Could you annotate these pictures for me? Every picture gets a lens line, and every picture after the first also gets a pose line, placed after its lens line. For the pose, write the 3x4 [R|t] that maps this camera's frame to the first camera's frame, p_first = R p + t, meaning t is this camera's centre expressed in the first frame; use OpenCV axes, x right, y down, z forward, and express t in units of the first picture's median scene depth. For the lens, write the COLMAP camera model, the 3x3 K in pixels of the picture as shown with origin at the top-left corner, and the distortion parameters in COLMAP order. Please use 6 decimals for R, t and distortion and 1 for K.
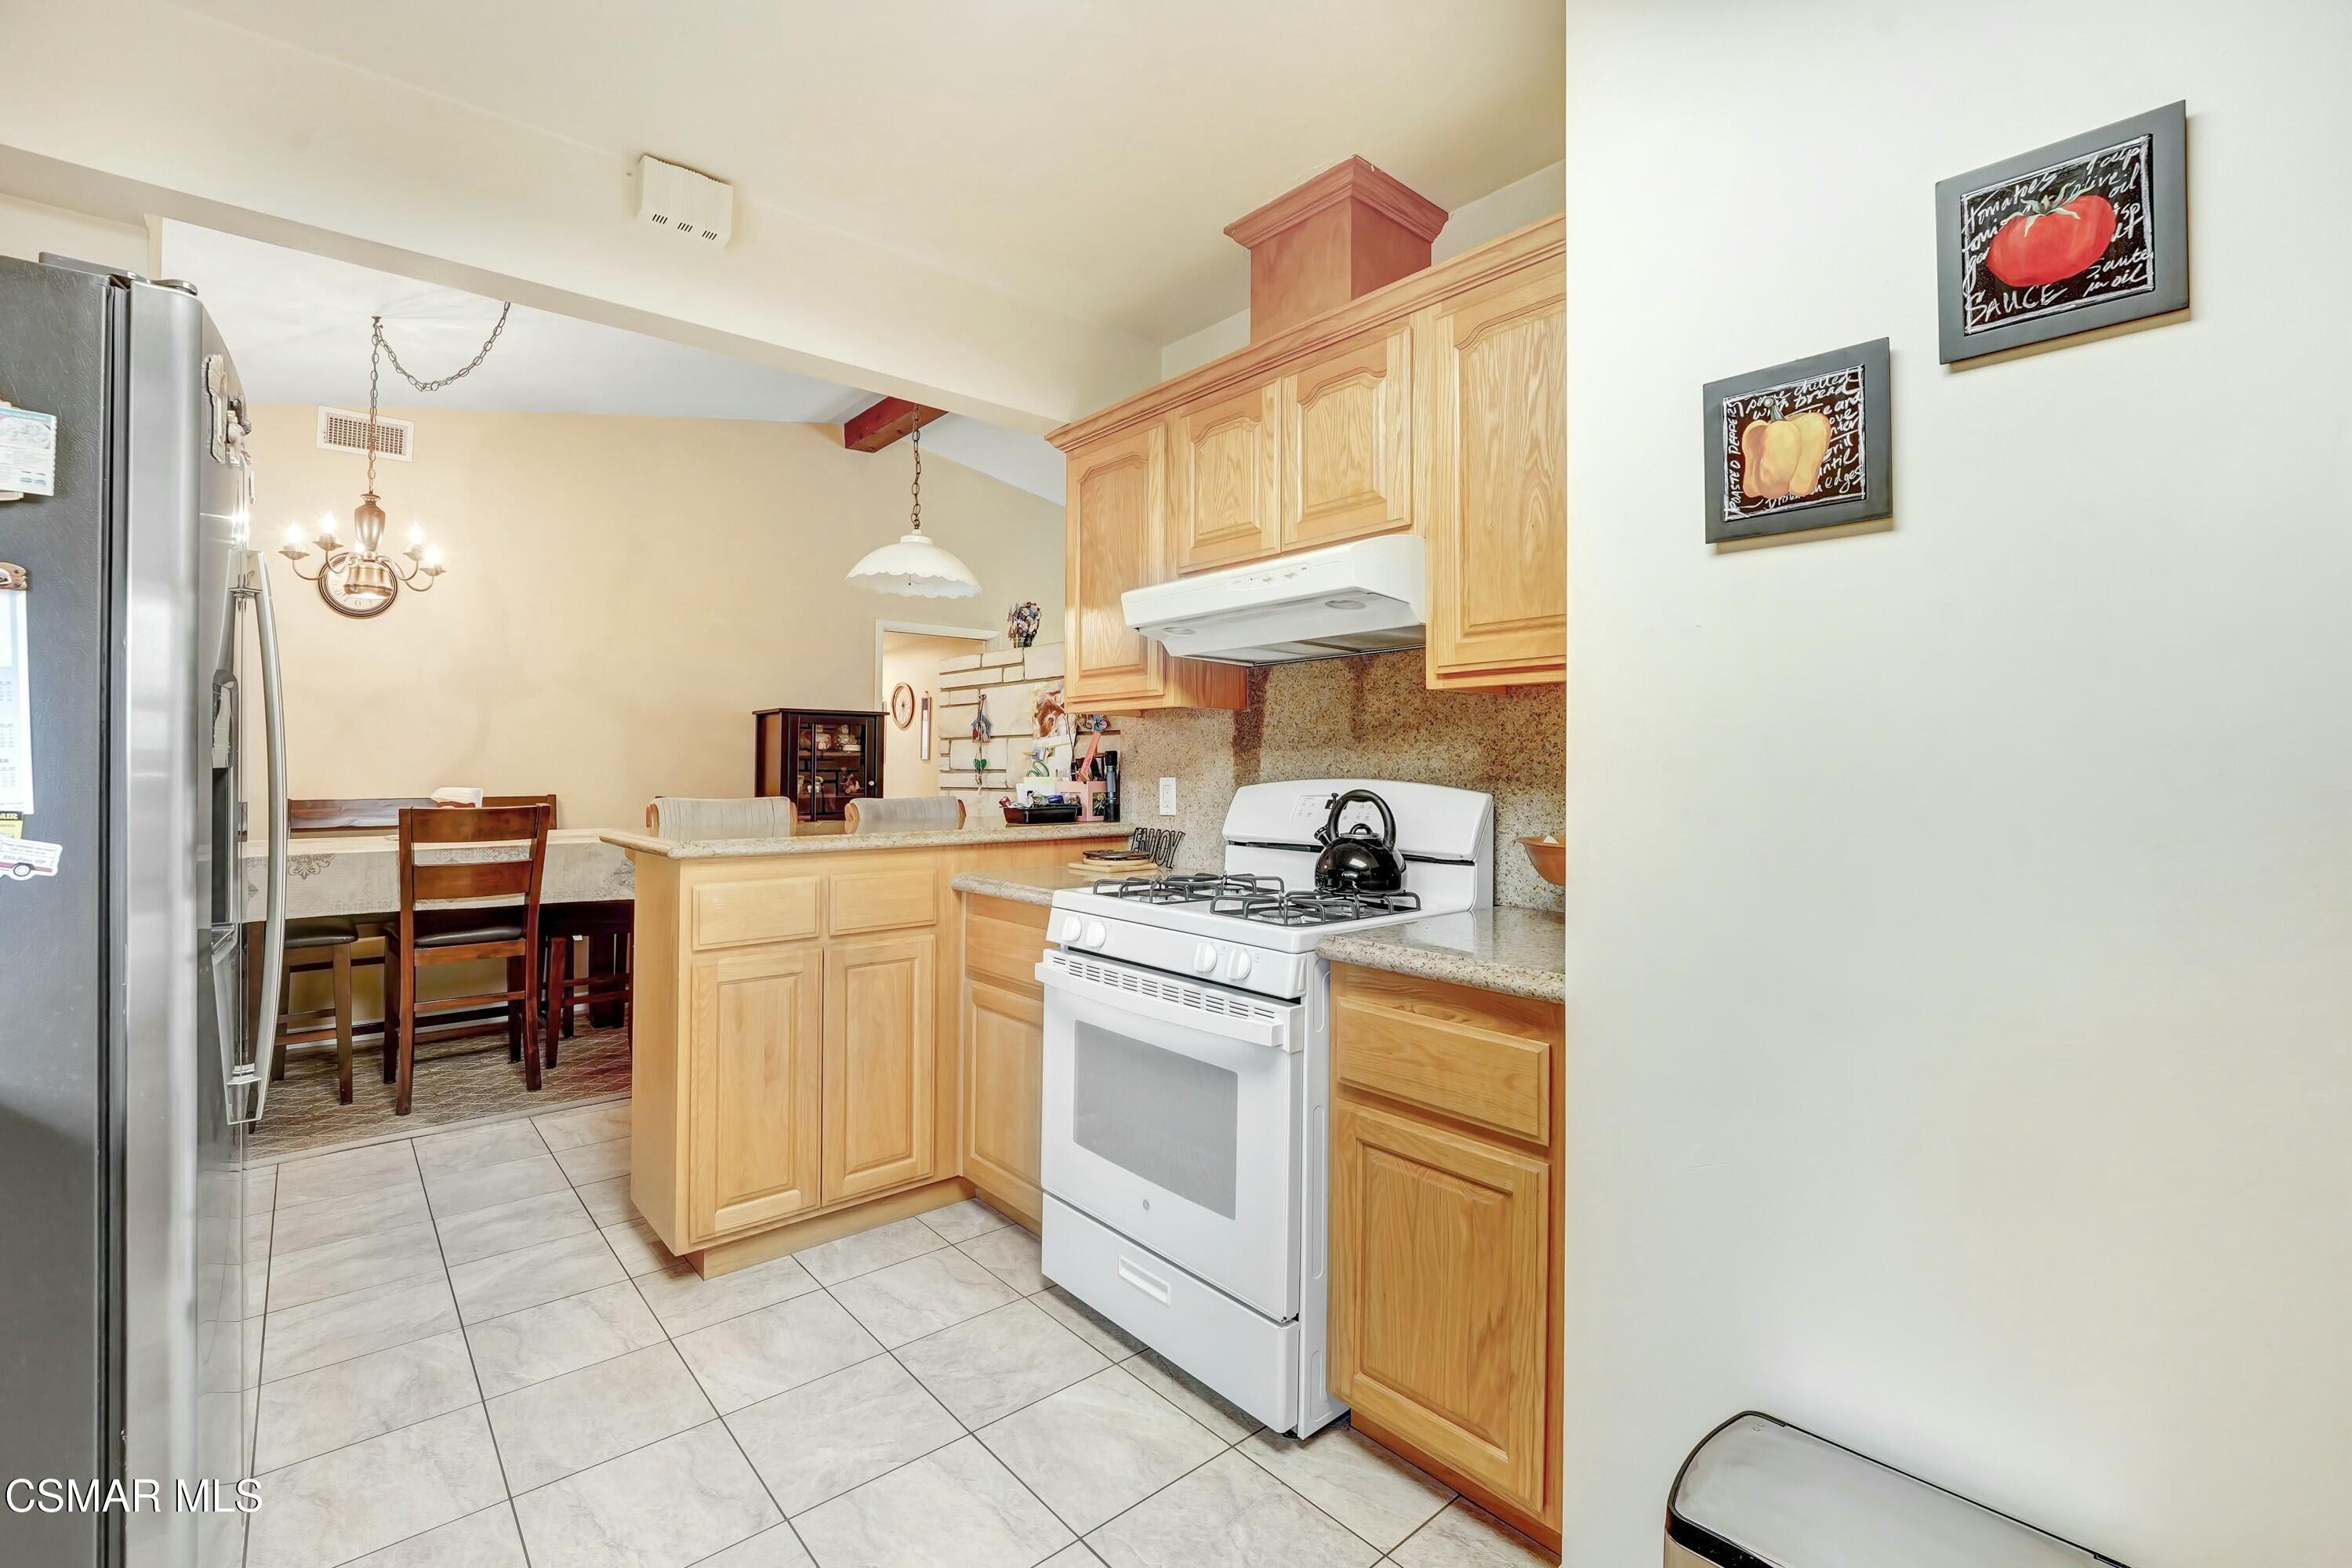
lens RADIAL K [[967.2, 0, 1176.6], [0, 967.2, 771.1], [0, 0, 1]] dist [-0.021166, -0.000063]
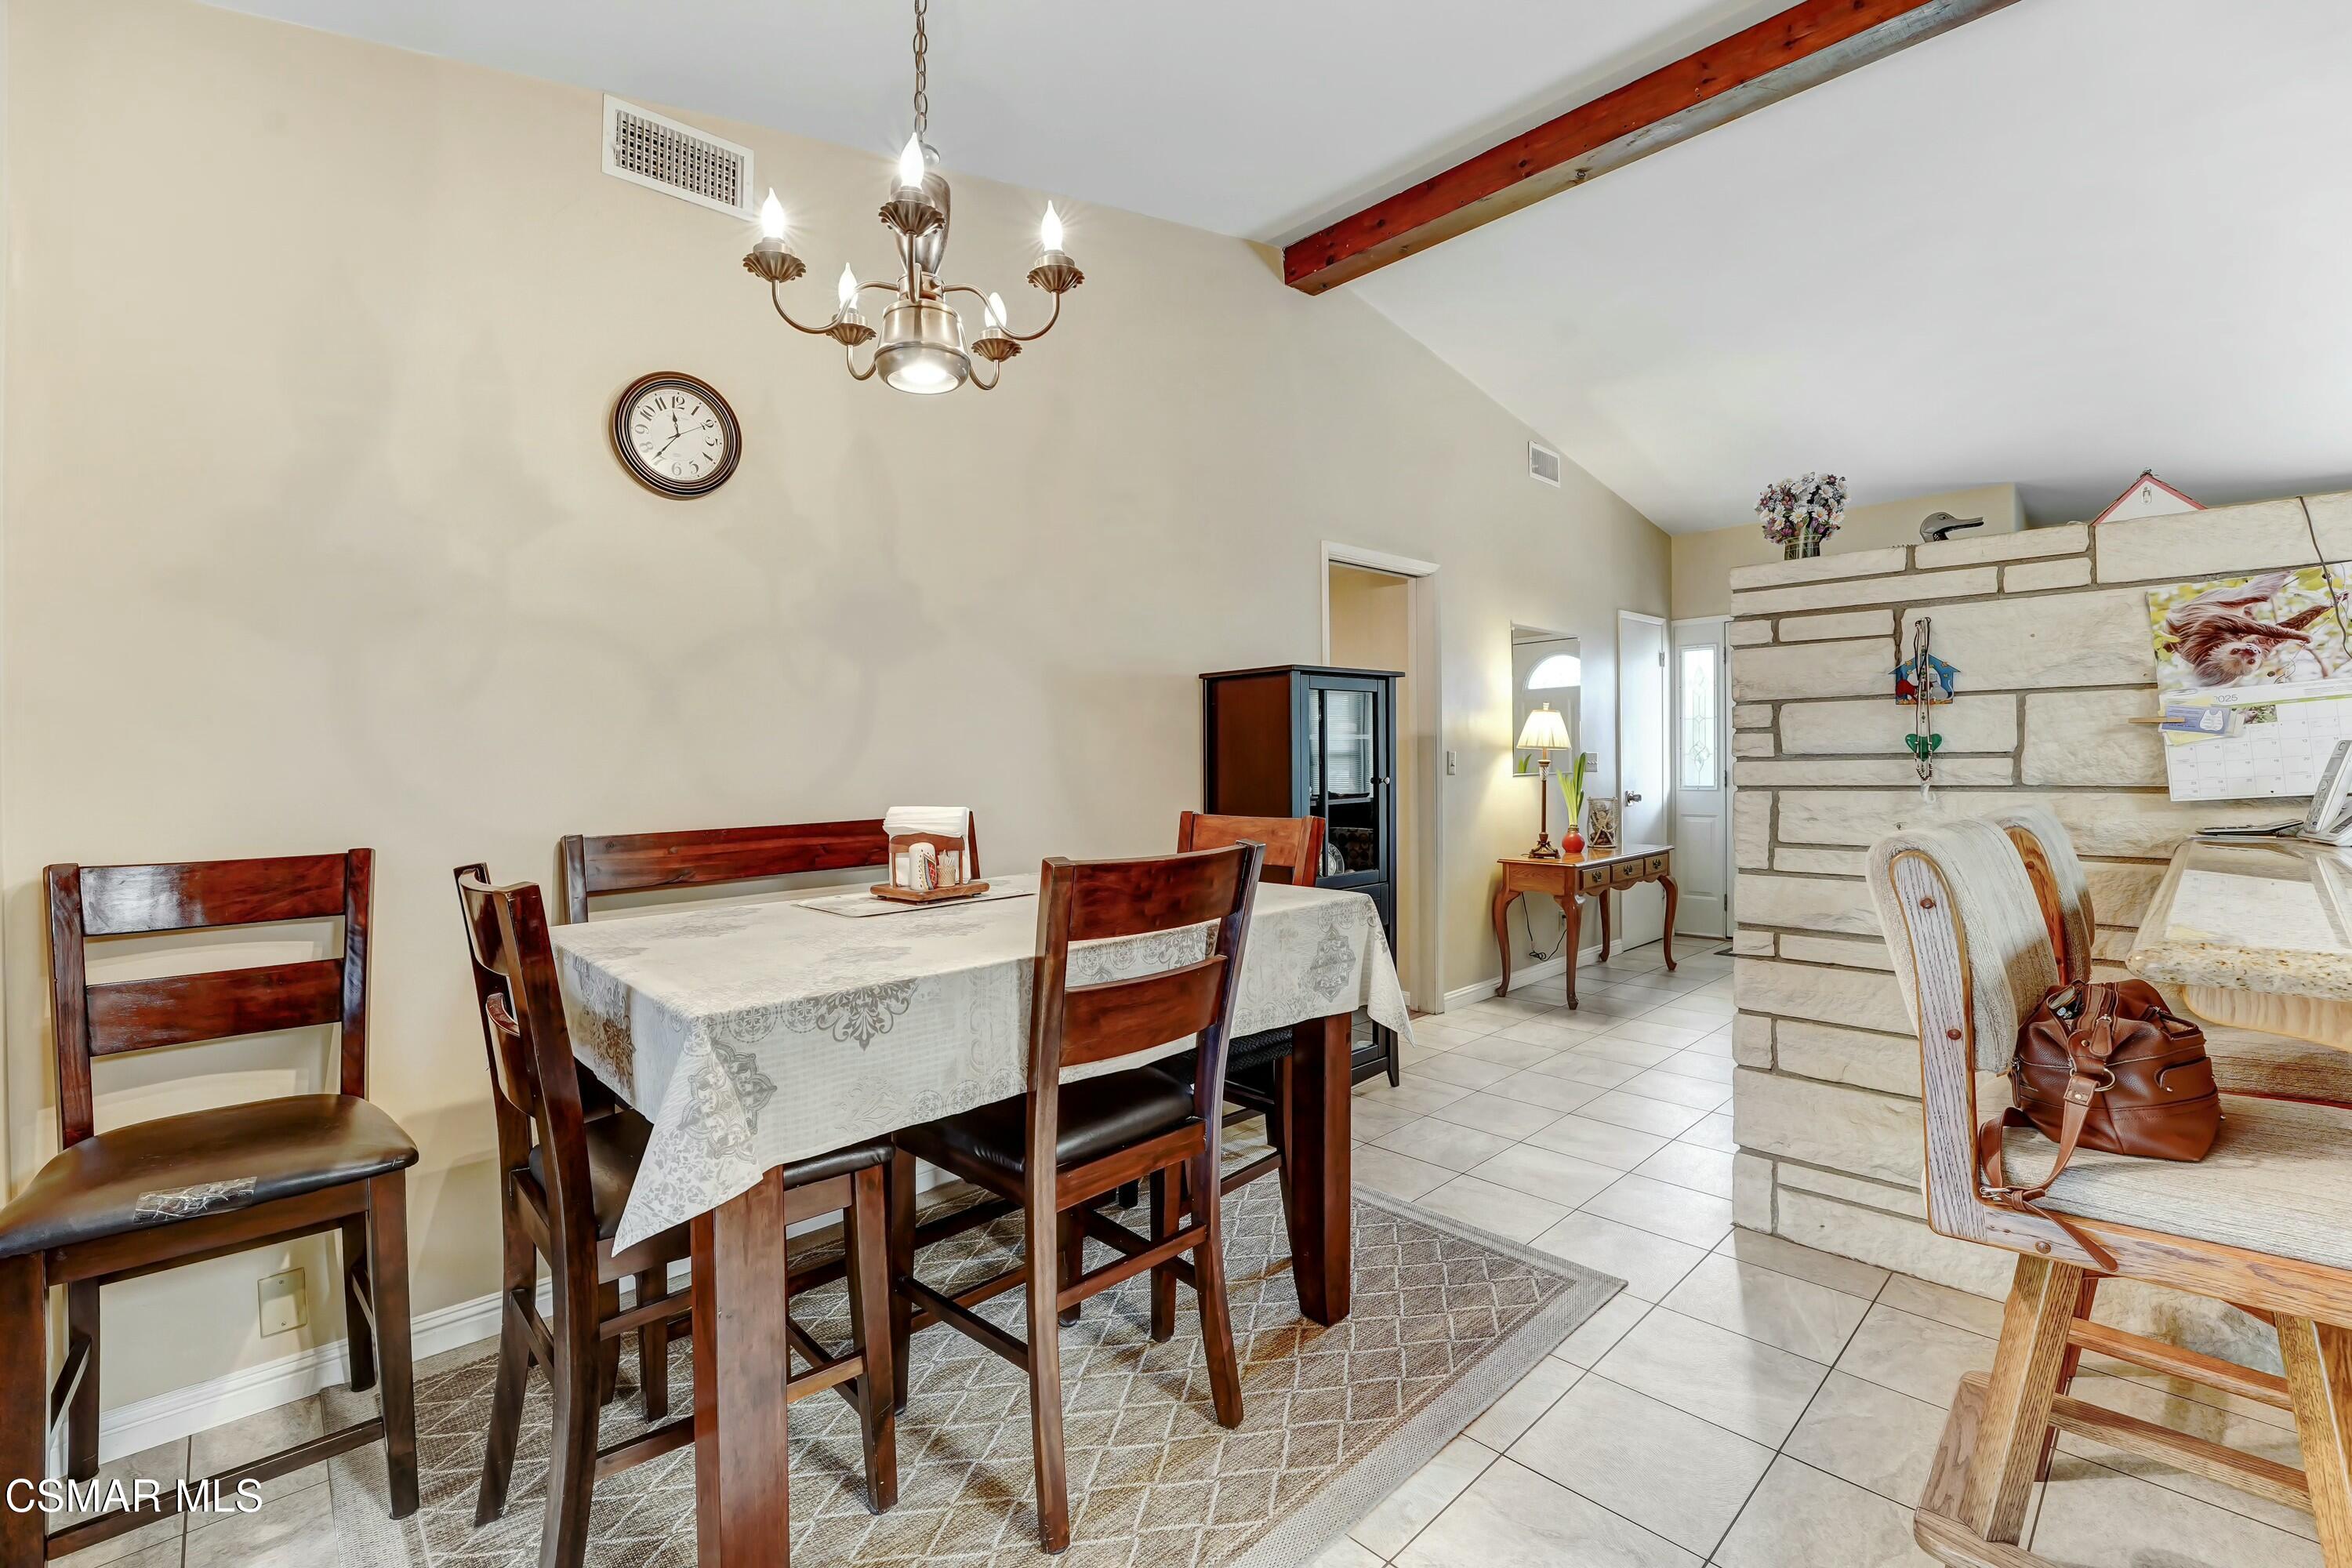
lens RADIAL K [[967.2, 0, 1183.9], [0, 967.2, 764.3], [0, 0, 1]] dist [-0.021166, -0.000063]
pose [[0.998125, -0.019046, 0.058165, -0.661930], [0.018937, 0.999818, 0.002425, -0.004500], [-0.058201, -0.001319, 0.998304, 0.478810]]
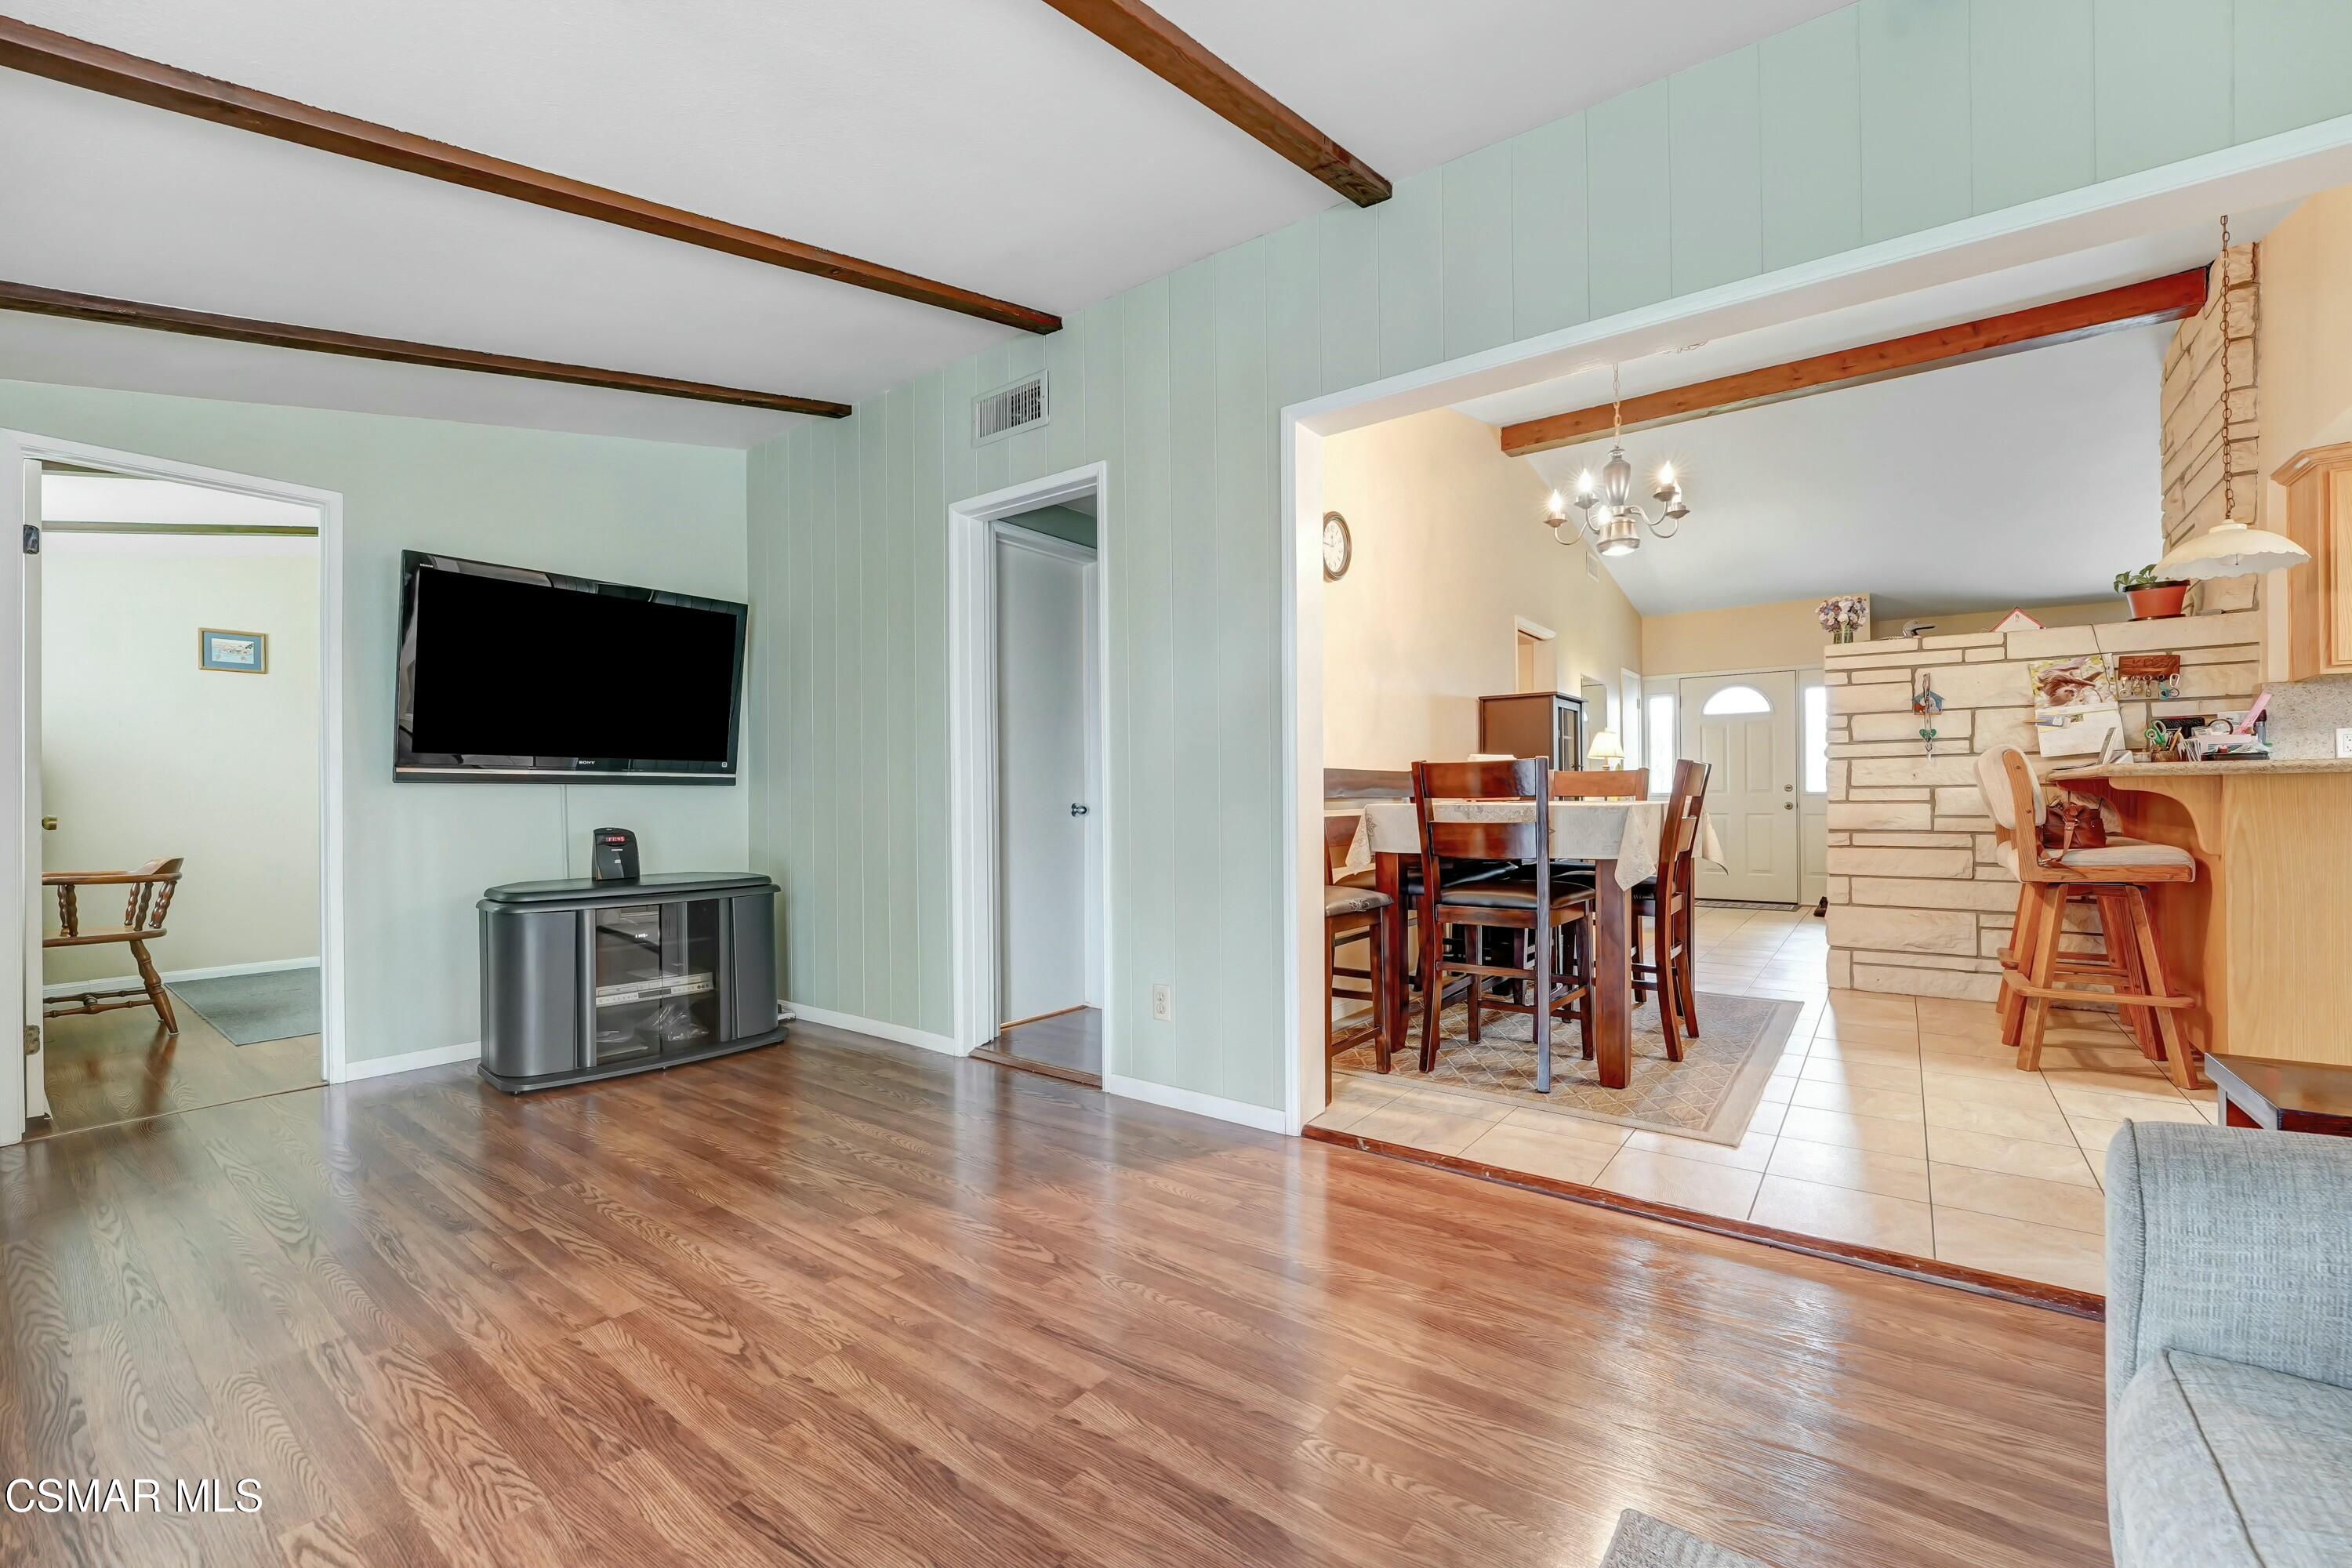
lens RADIAL K [[967.2, 0, 1161.7], [0, 967.2, 795.7], [0, 0, 1]] dist [-0.021166, -0.000063]
pose [[0.971656, -0.008681, 0.236238, -1.360651], [0.011885, 0.999856, -0.012139, 0.069661], [-0.236098, 0.014603, 0.971619, 0.115756]]
